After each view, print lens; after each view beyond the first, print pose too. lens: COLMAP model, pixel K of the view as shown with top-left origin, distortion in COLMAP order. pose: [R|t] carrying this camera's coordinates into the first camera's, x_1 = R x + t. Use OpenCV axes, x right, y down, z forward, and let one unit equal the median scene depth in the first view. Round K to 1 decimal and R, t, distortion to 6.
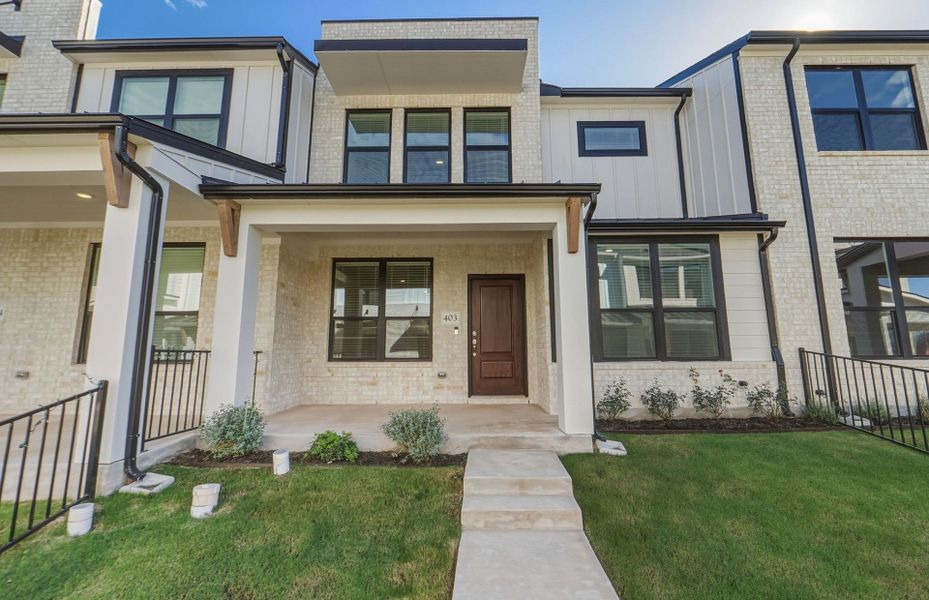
lens RADIAL K [[374.3, 0, 464.5], [0, 374.3, 300.0], [0, 0, 1]] dist [-0.006609, 0.000071]
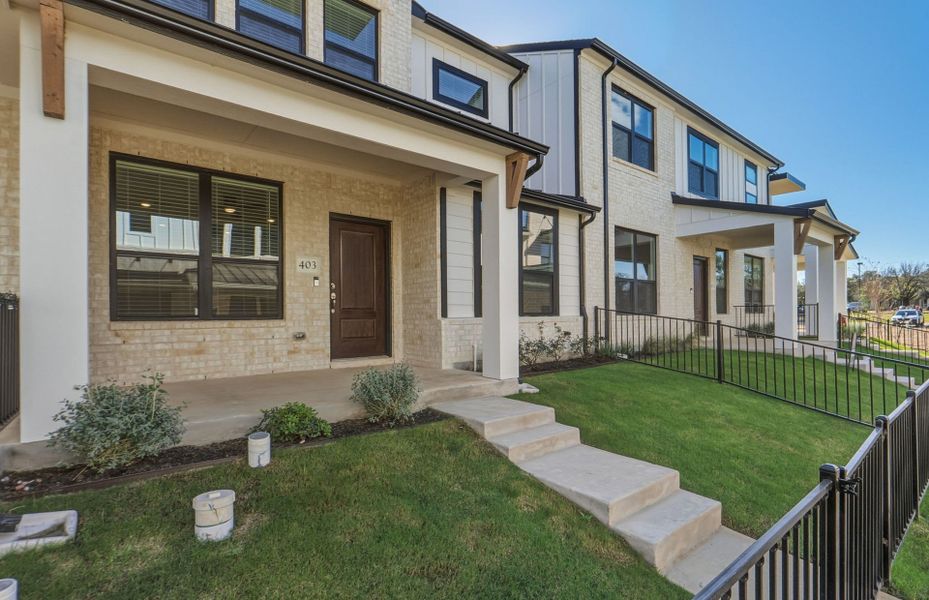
lens RADIAL K [[425.1, 0, 464.0], [0, 425.1, 317.5], [0, 0, 1]] dist [-0.003145, -0.000254]
pose [[0.781611, -0.005339, 0.623743, -0.351825], [-0.080100, 0.990825, 0.108854, 0.034905], [-0.618601, -0.135044, 0.774013, 0.088807]]
